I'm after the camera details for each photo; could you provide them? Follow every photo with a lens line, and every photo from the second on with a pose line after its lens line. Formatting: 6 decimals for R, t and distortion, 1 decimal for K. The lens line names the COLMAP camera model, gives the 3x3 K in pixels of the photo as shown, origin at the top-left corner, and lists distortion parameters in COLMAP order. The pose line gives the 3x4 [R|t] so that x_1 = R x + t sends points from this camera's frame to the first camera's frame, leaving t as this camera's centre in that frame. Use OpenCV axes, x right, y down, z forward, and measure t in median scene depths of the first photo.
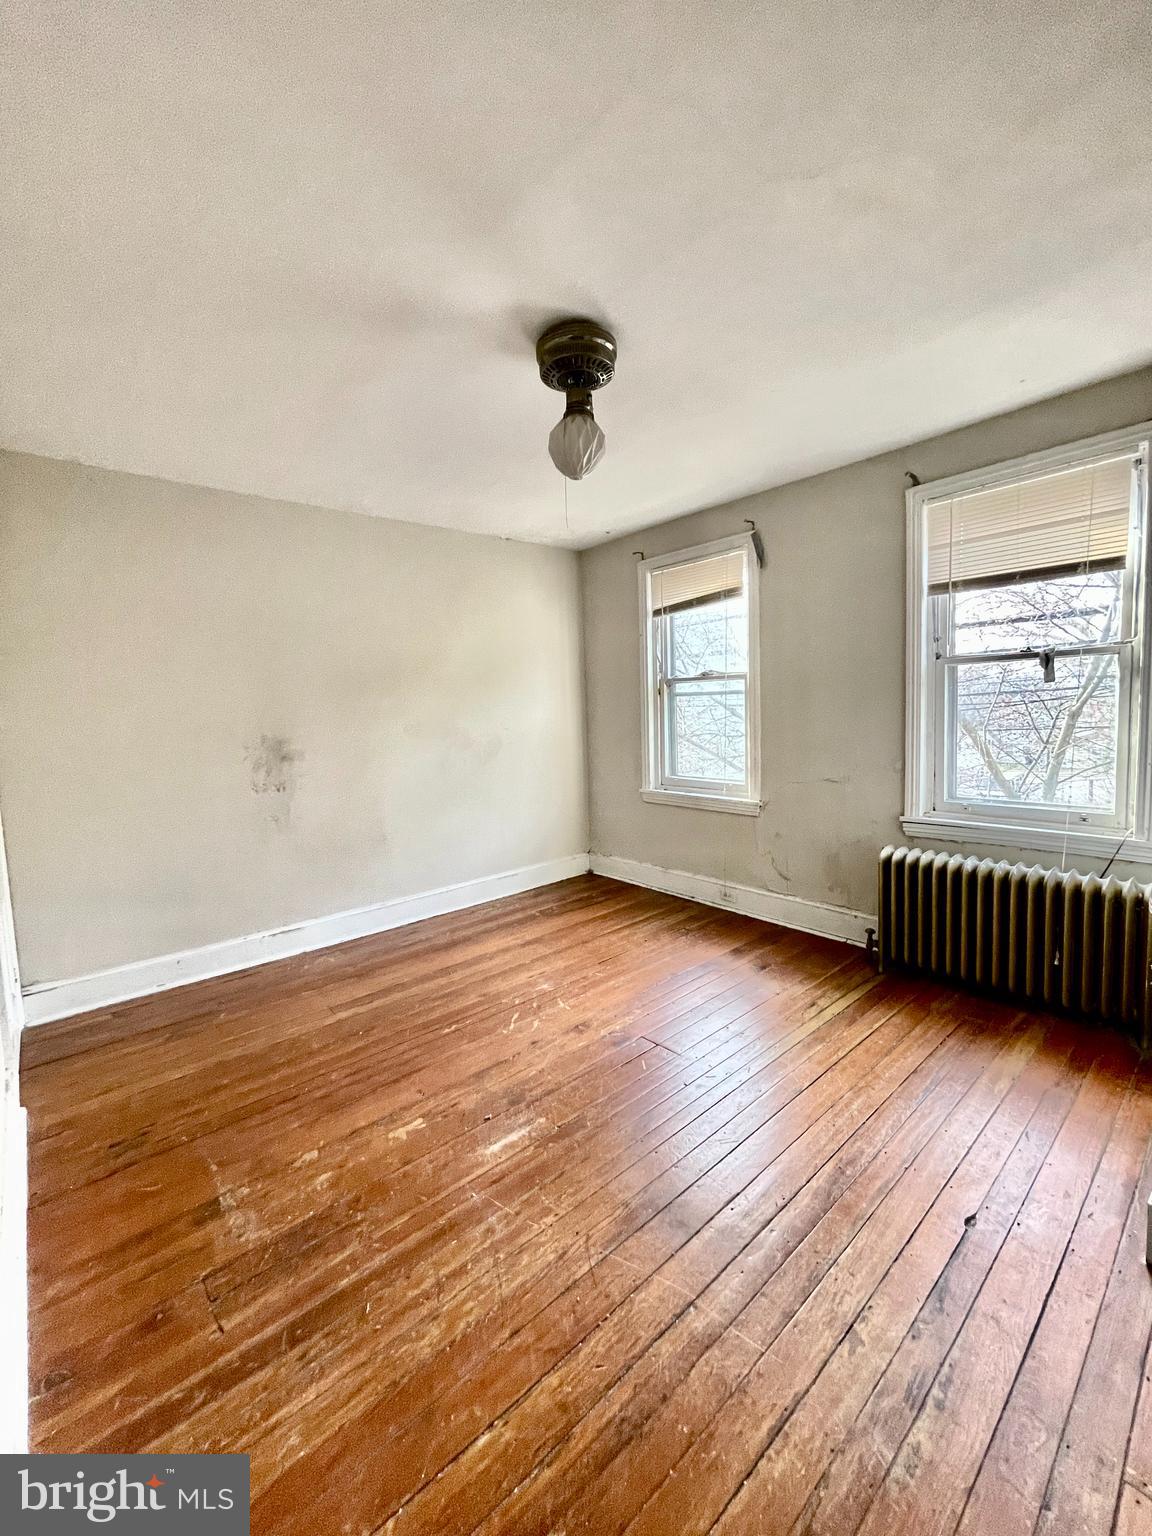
lens RADIAL K [[616.6, 0, 574.6], [0, 616.6, 760.0], [0, 0, 1]] dist [-0.012630, -0.000668]
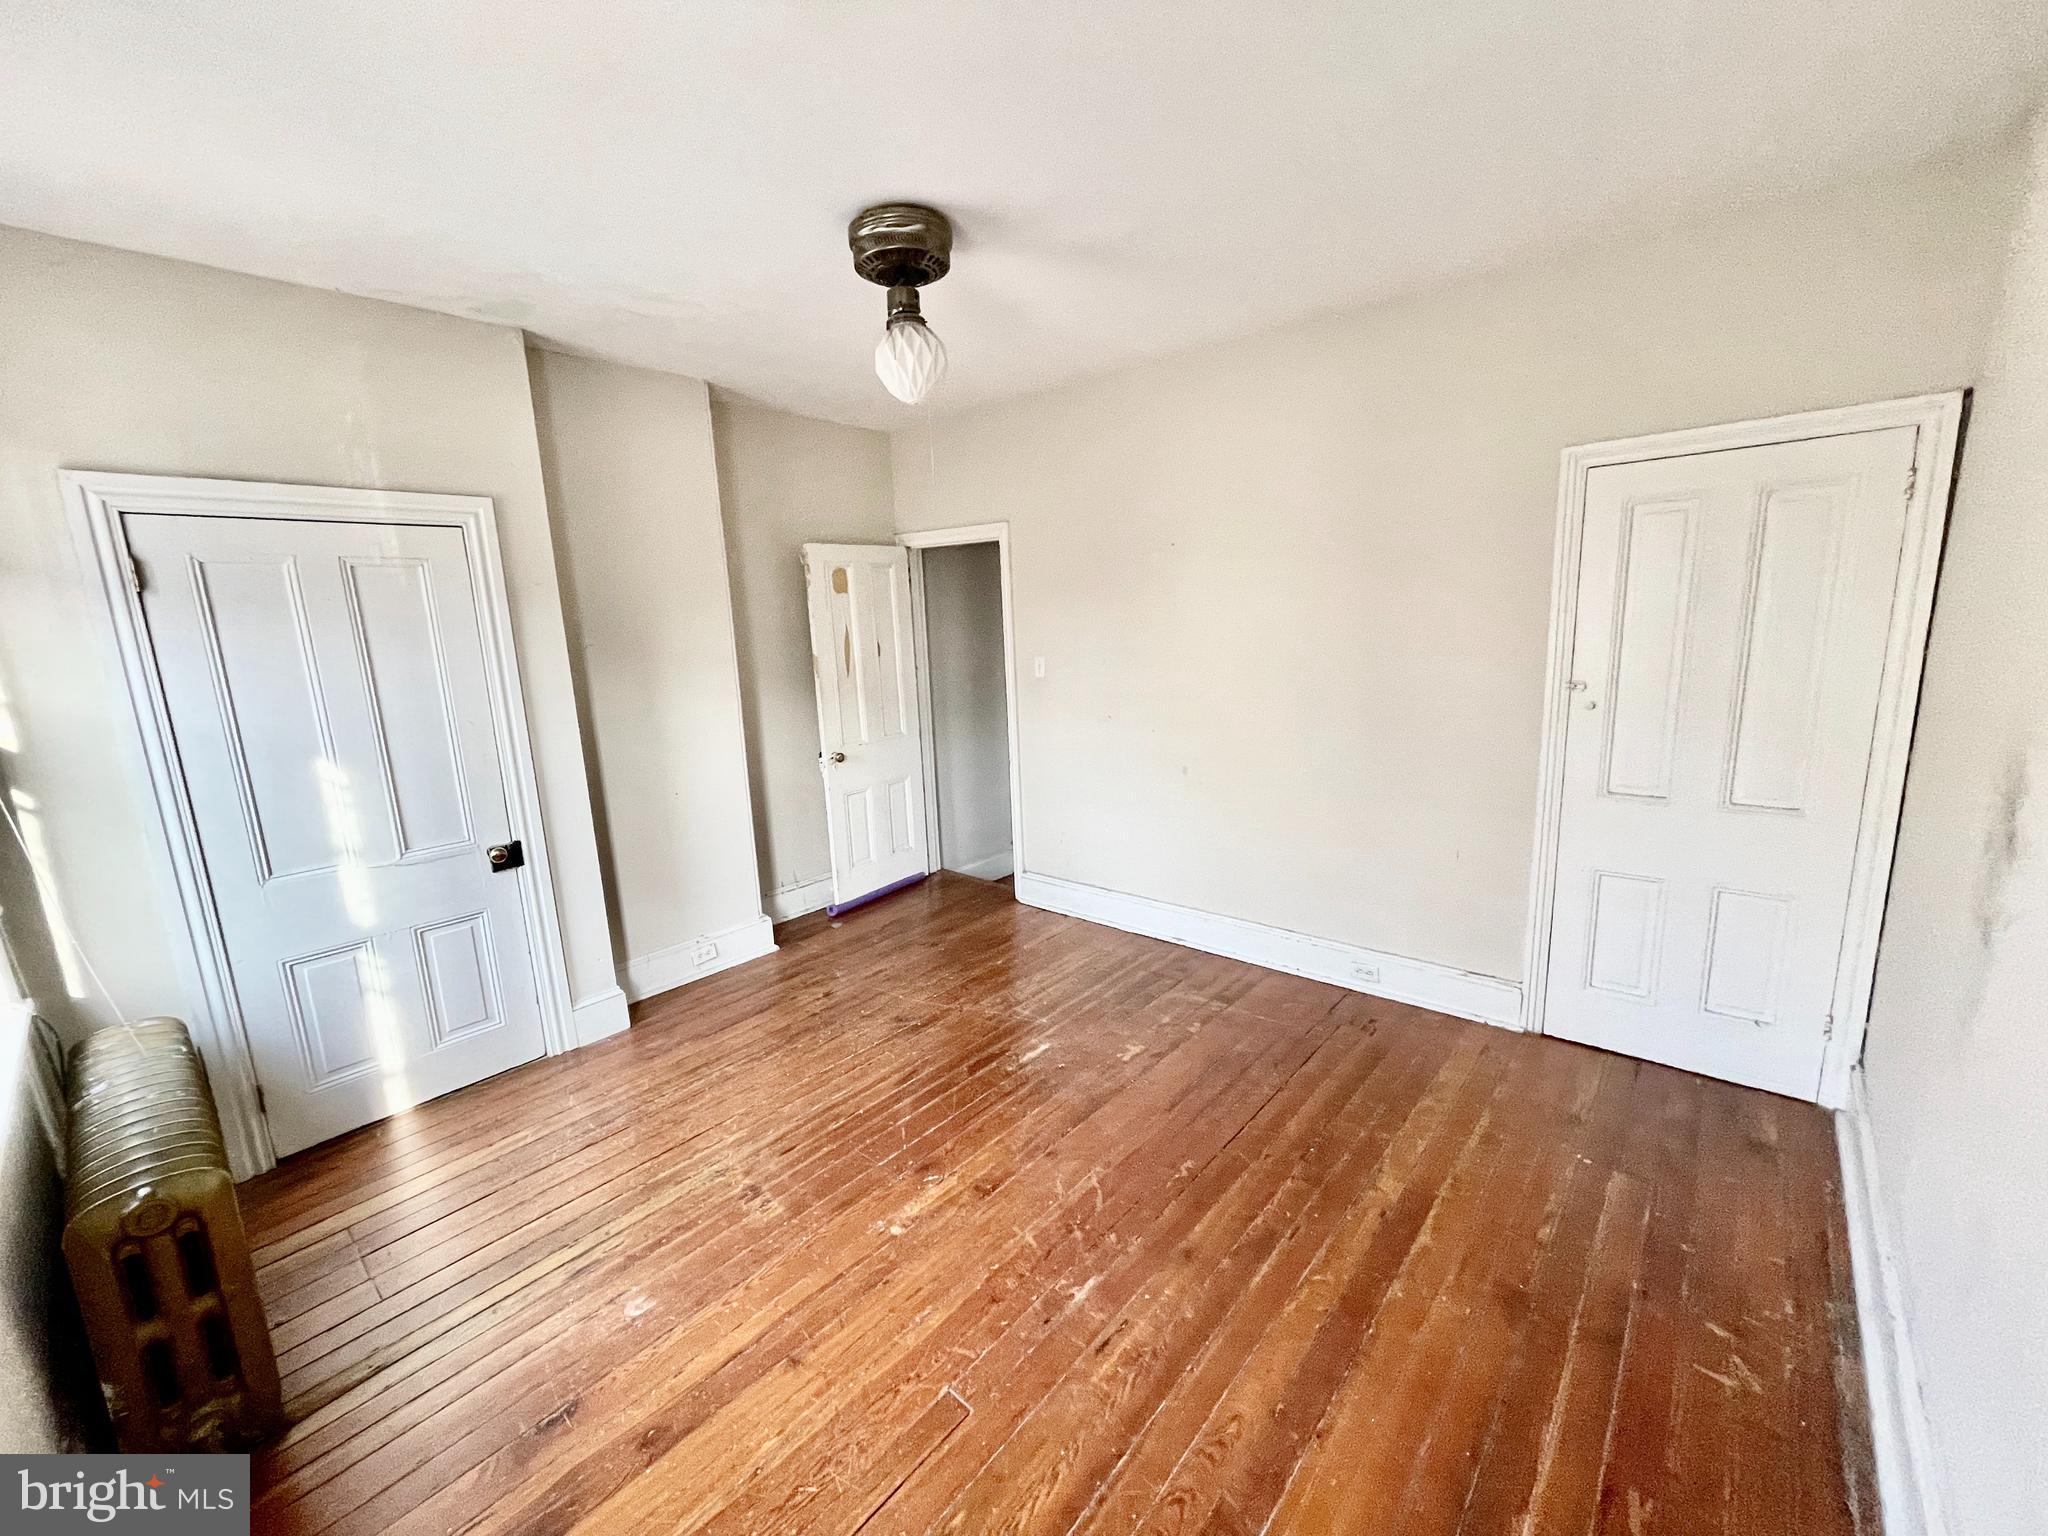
lens RADIAL K [[822.2, 0, 1029.7], [0, 822.2, 769.6], [0, 0, 1]] dist [-0.012630, -0.000668]
pose [[-0.985690, 0.104360, -0.132378, 0.049649], [0.063680, 0.957650, 0.280804, -0.320454], [0.156076, 0.268355, -0.950592, 2.315014]]
